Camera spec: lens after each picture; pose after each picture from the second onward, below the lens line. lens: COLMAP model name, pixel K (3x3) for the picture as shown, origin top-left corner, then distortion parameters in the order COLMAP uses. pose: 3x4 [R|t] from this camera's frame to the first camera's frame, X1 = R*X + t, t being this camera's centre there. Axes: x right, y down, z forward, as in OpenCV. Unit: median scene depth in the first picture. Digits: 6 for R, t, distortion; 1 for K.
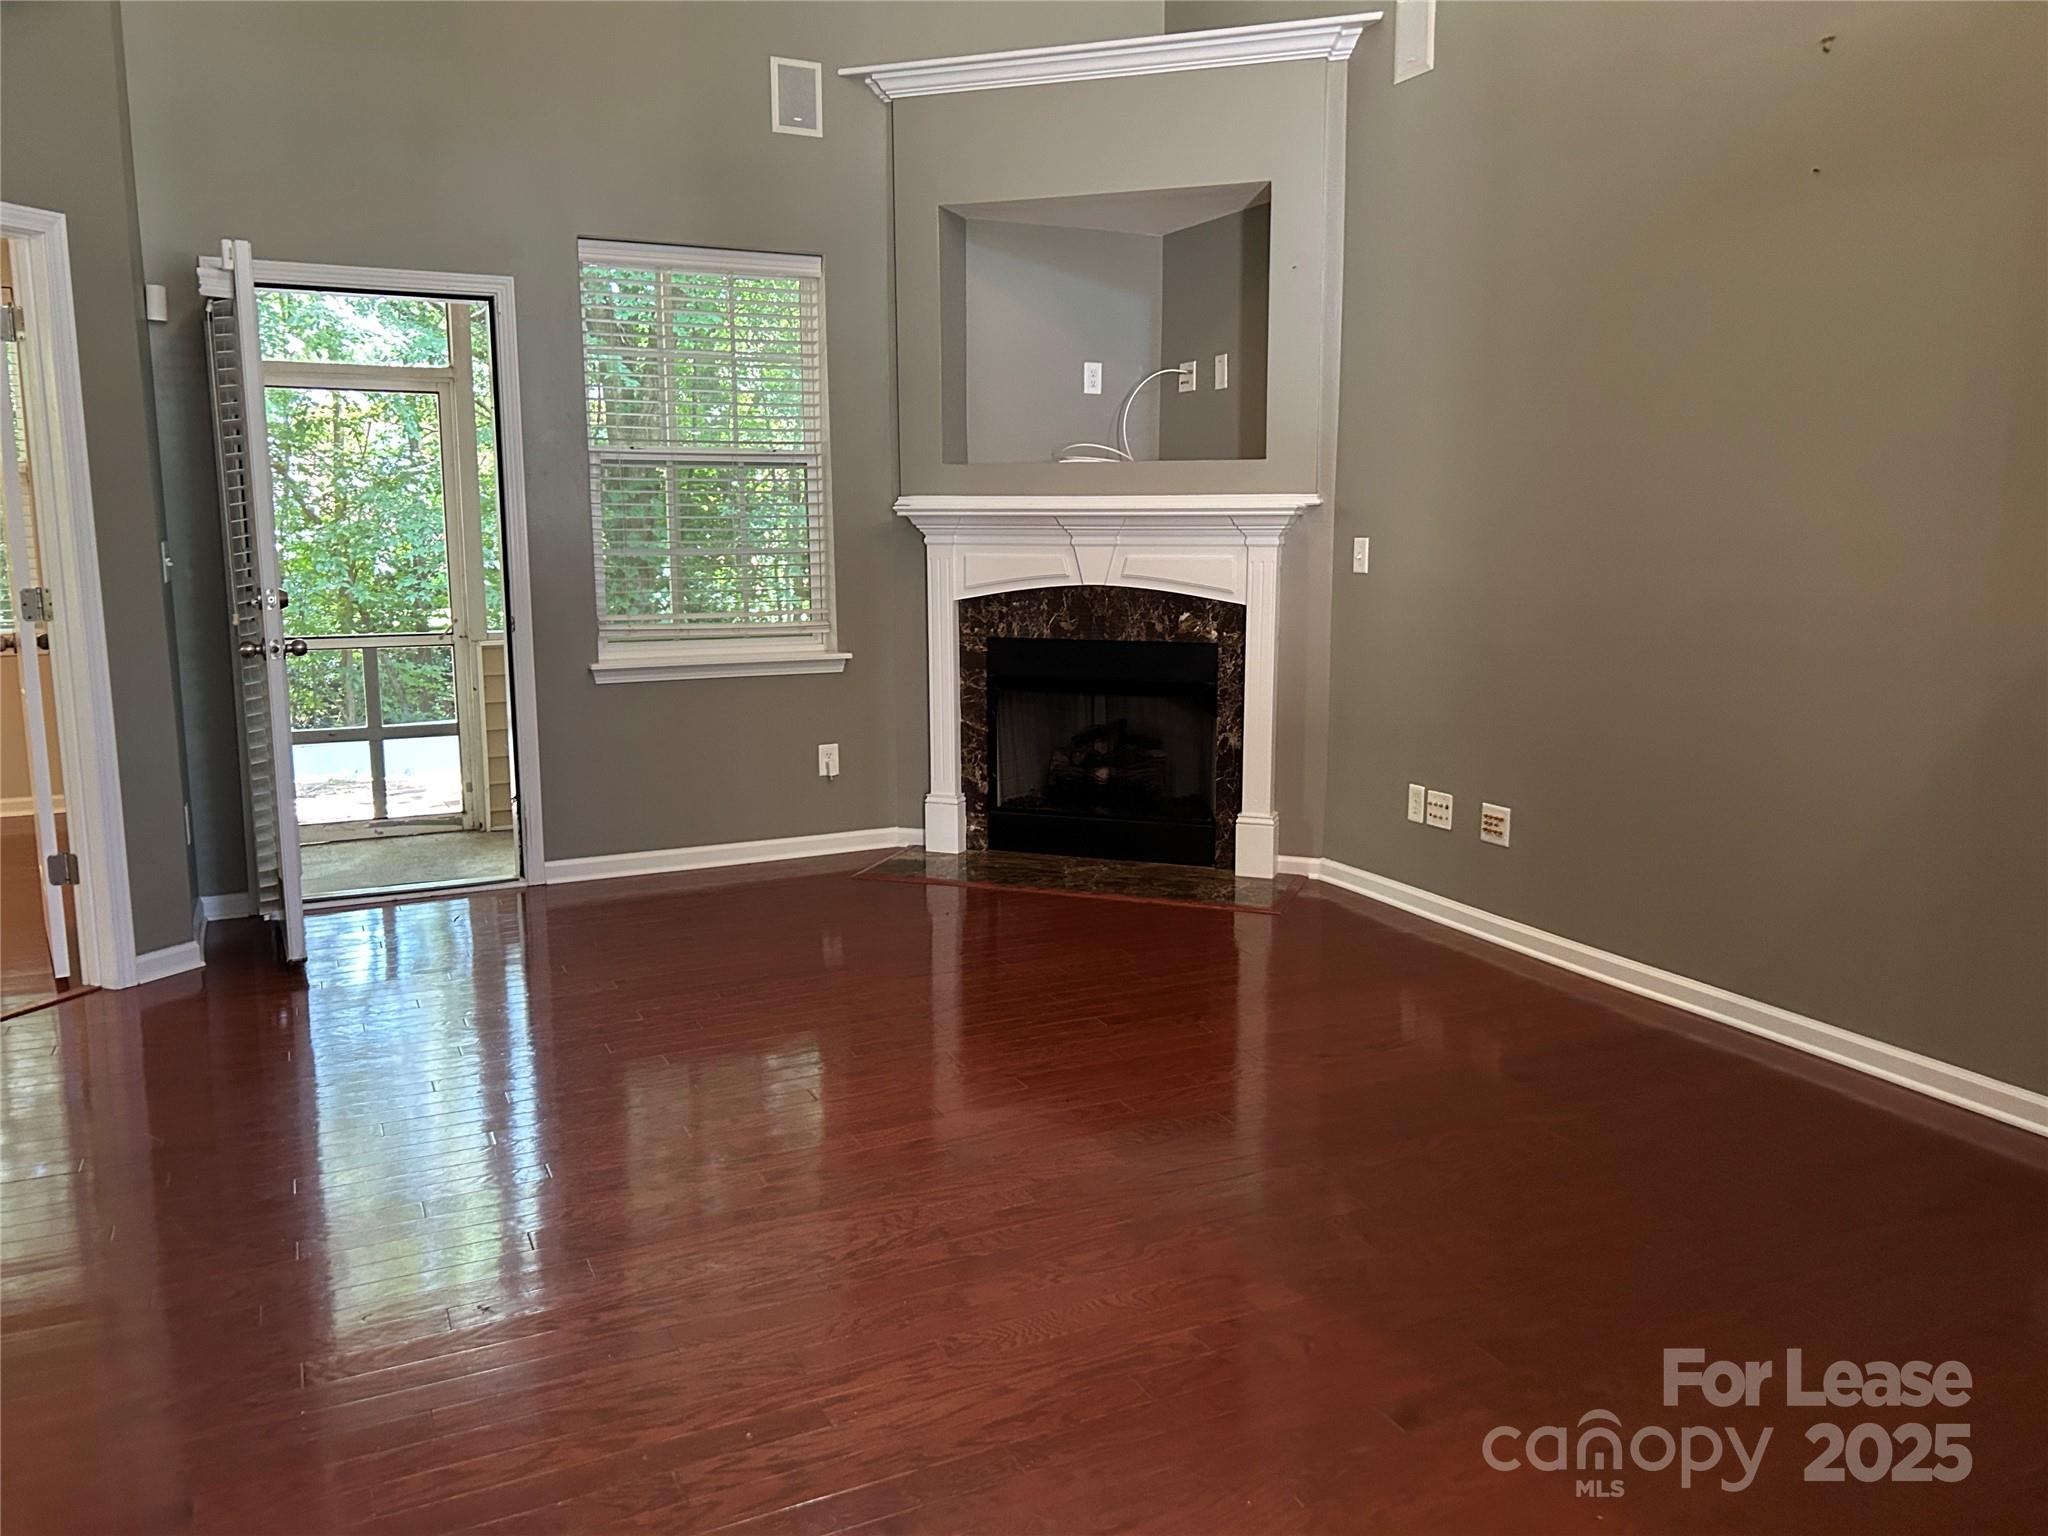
lens RADIAL K [[1550.7, 0, 1026.4], [0, 1550.7, 750.3], [0, 0, 1]] dist [0.072387, -0.084334]
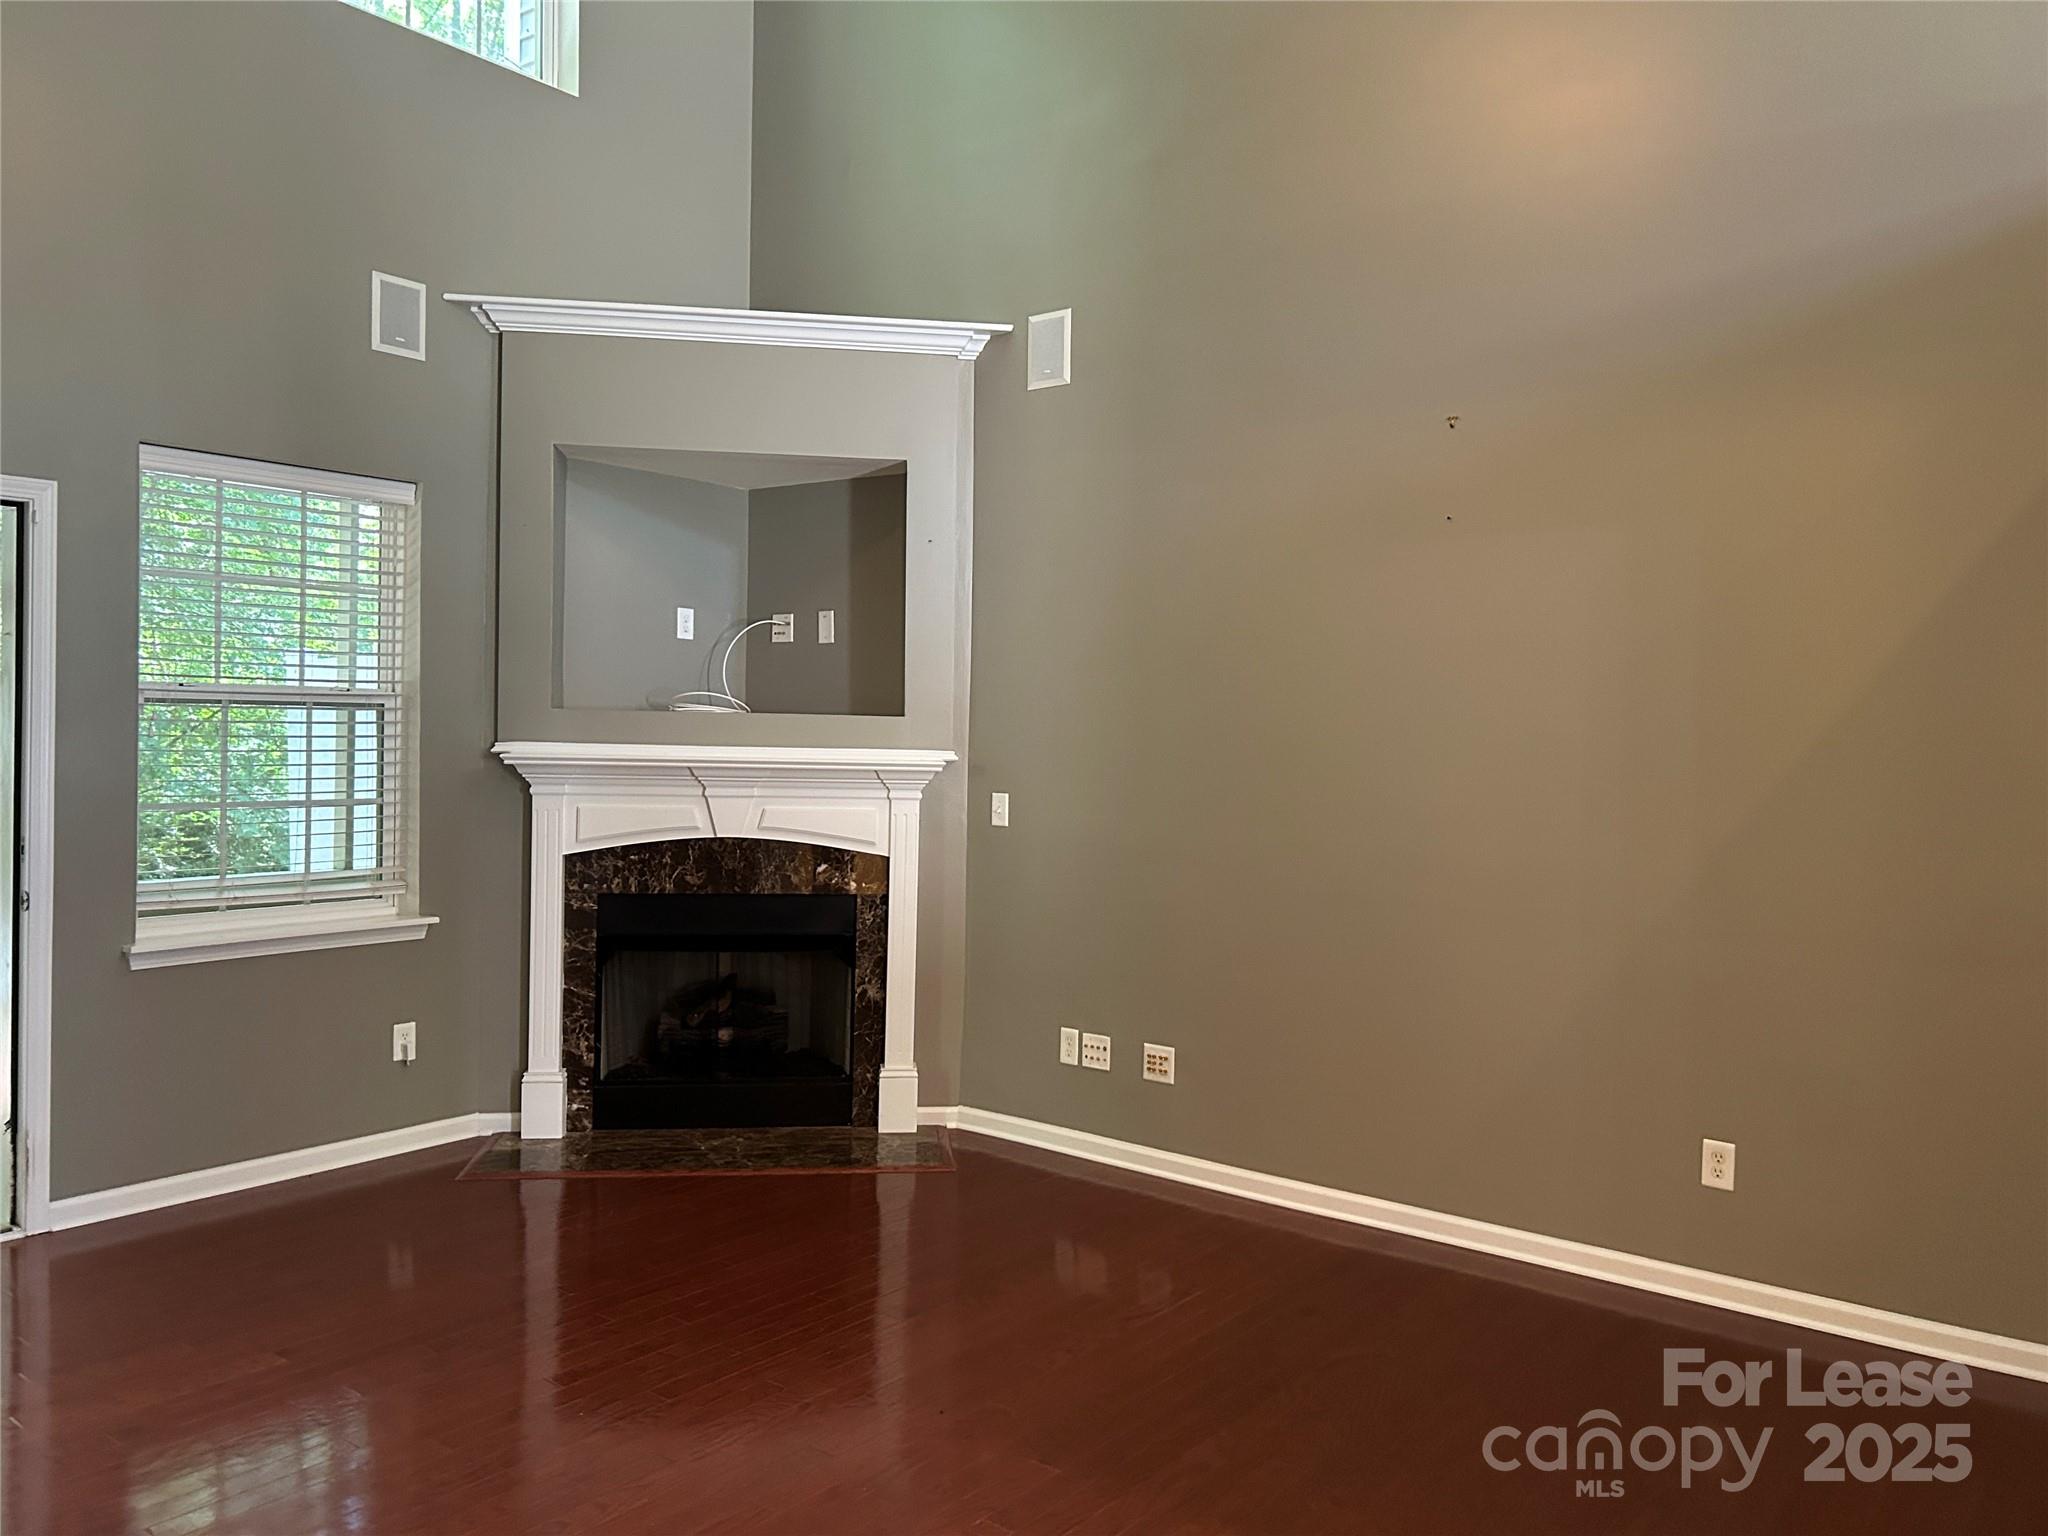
lens RADIAL K [[1550.7, 0, 1033.4], [0, 1550.7, 737.6], [0, 0, 1]] dist [0.072387, -0.084334]
pose [[0.895083, 0.016588, 0.445592, -0.221580], [0.045827, 0.990594, -0.128931, -0.035260], [-0.443539, 0.135824, 0.885903, 0.050216]]
